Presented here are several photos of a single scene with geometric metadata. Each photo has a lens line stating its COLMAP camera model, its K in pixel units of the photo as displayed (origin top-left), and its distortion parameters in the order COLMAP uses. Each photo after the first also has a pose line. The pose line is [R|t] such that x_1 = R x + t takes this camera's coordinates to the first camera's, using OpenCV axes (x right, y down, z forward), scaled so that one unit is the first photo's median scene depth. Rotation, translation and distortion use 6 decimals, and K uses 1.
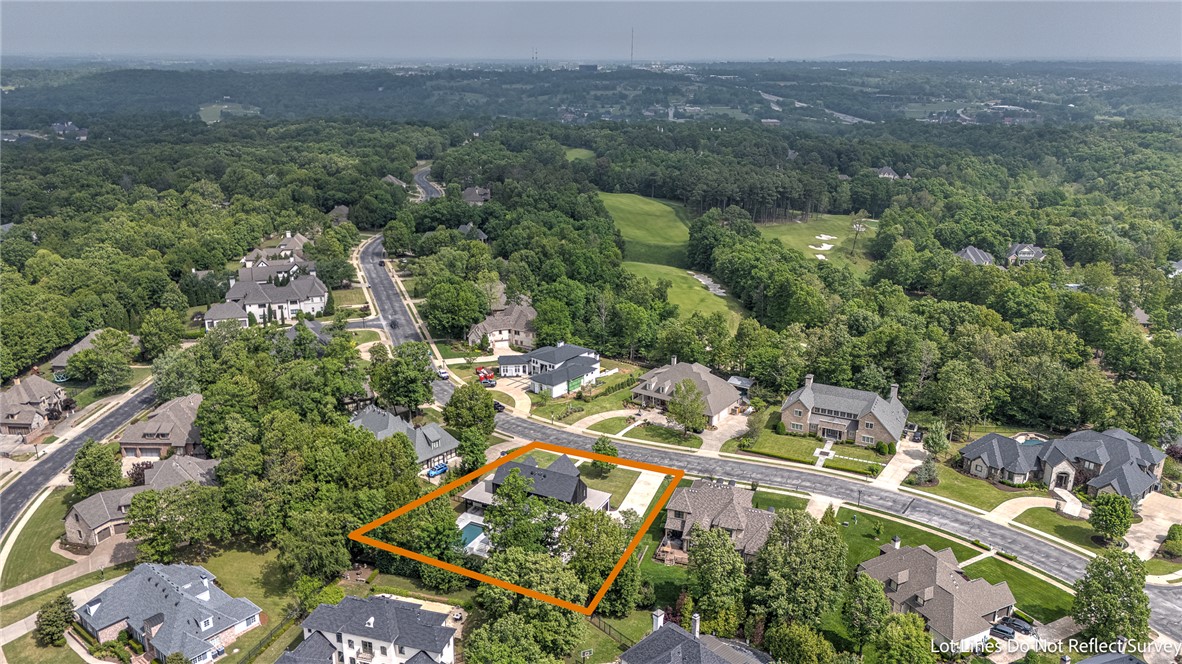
lens RADIAL K [[891.4, 0, 591.0], [0, 891.4, 332.0], [0, 0, 1]] dist [0.026848, -0.004769]
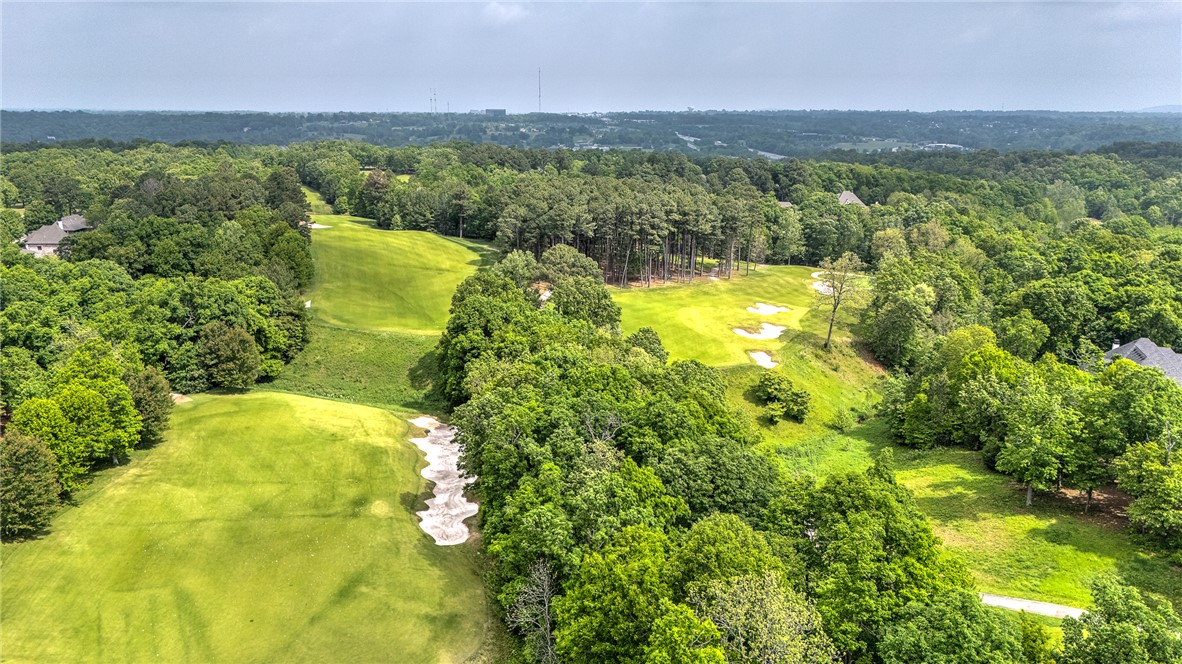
lens RADIAL K [[891.4, 0, 591.0], [0, 891.4, 332.0], [0, 0, 1]] dist [0.026848, -0.004769]
pose [[0.996819, -0.018722, 0.077465, 0.111775], [0.023303, 0.998006, -0.058668, -0.058841], [-0.076212, 0.060287, 0.995267, 0.454212]]
